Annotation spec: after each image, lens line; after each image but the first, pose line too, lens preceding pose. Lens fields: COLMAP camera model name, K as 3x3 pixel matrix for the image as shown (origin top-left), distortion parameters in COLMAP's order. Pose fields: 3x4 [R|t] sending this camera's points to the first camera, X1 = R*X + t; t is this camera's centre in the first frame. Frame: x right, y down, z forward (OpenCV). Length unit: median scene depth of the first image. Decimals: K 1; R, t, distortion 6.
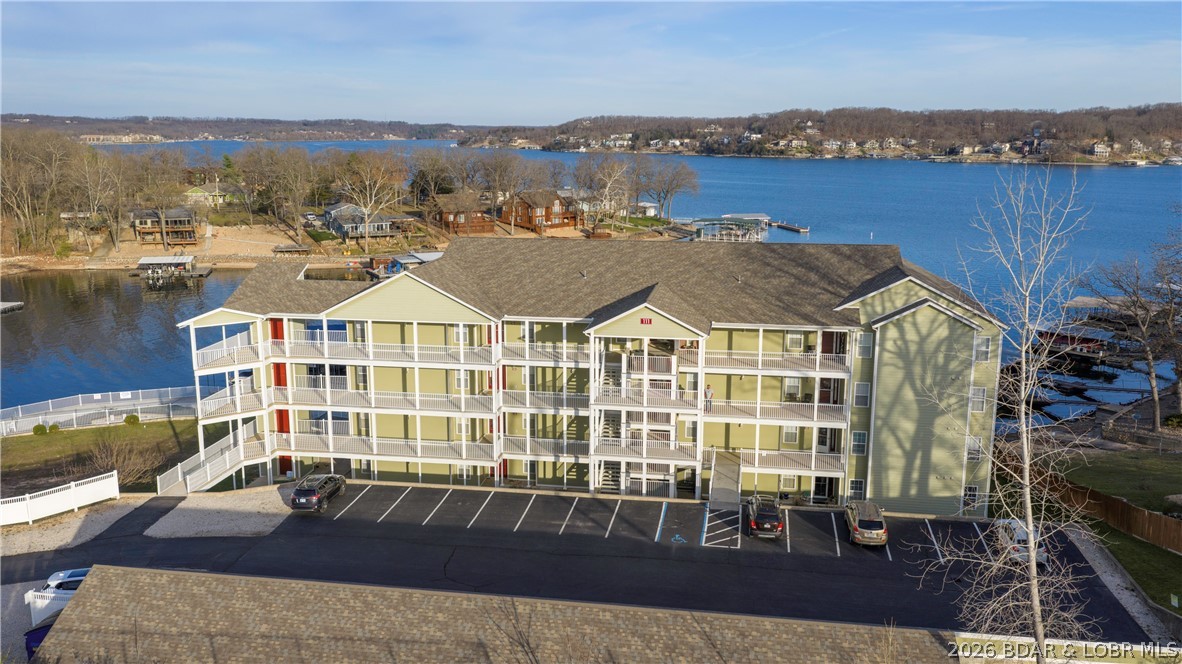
lens RADIAL K [[970.5, 0, 591.0], [0, 970.5, 332.0], [0, 0, 1]] dist [0.020852, -0.047708]
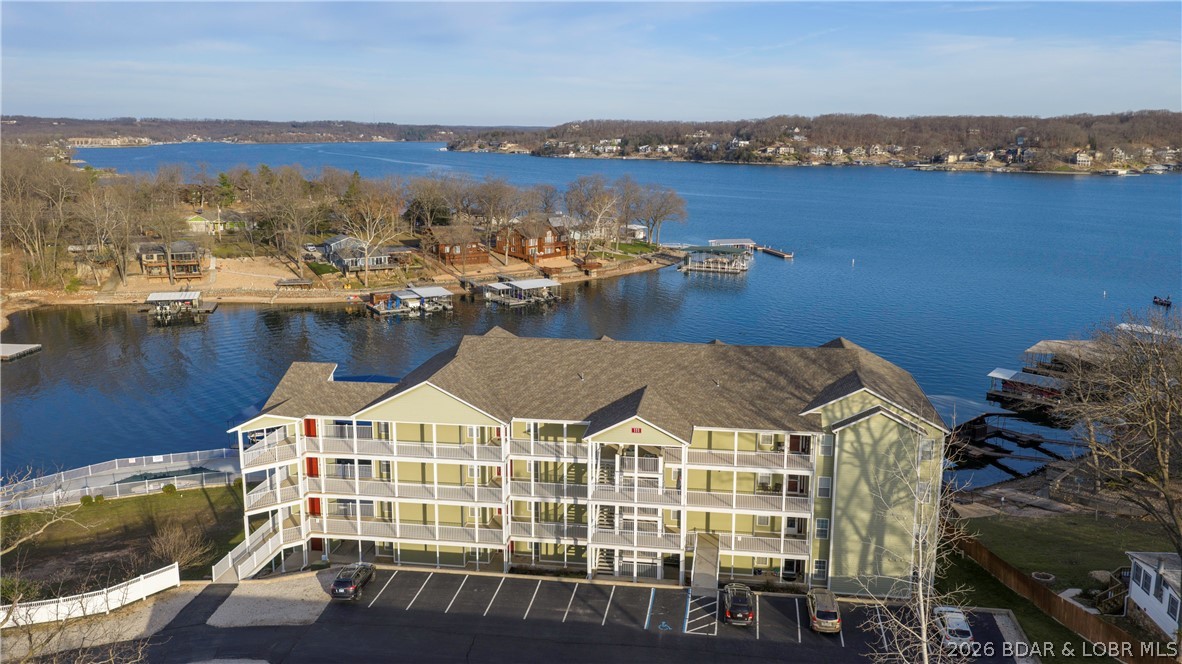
lens RADIAL K [[970.5, 0, 591.0], [0, 970.5, 332.0], [0, 0, 1]] dist [0.020852, -0.047708]
pose [[0.999938, -0.001507, 0.011048, -0.008649], [0.001500, 0.999999, 0.000593, -0.111036], [-0.011049, -0.000576, 0.999939, -0.134484]]
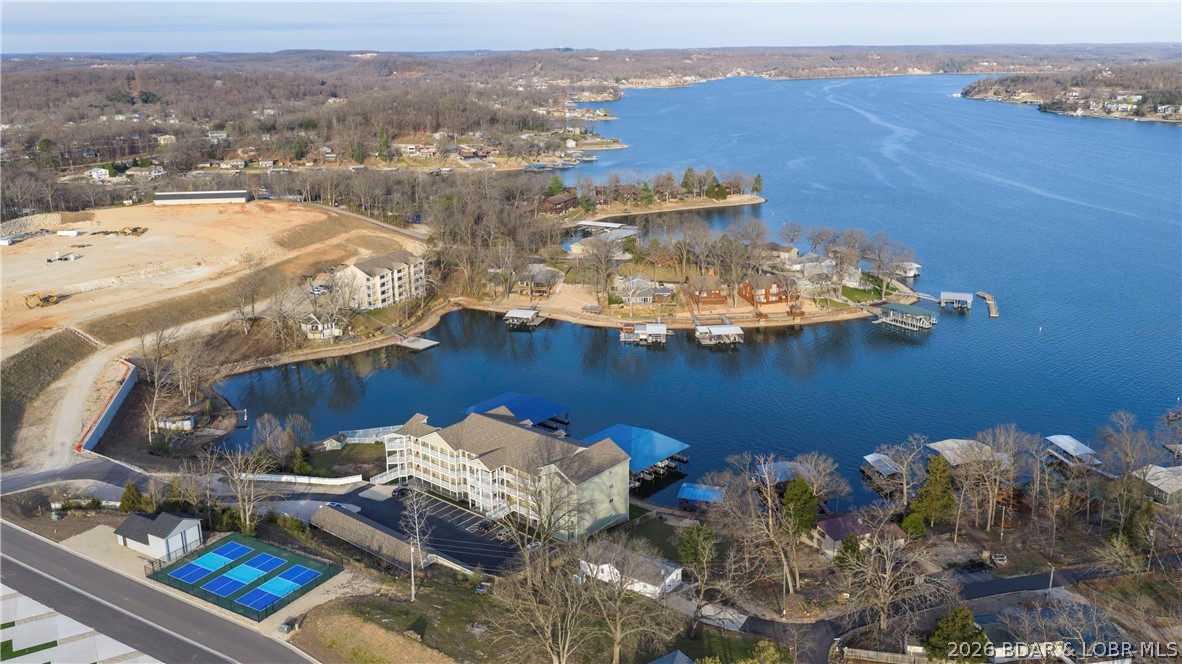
lens RADIAL K [[970.5, 0, 591.0], [0, 970.5, 332.0], [0, 0, 1]] dist [0.020852, -0.047708]
pose [[0.859926, 0.131593, -0.493164, 1.761593], [-0.090595, 0.990204, 0.106251, -0.757010], [0.502315, -0.046690, 0.863423, -1.522020]]
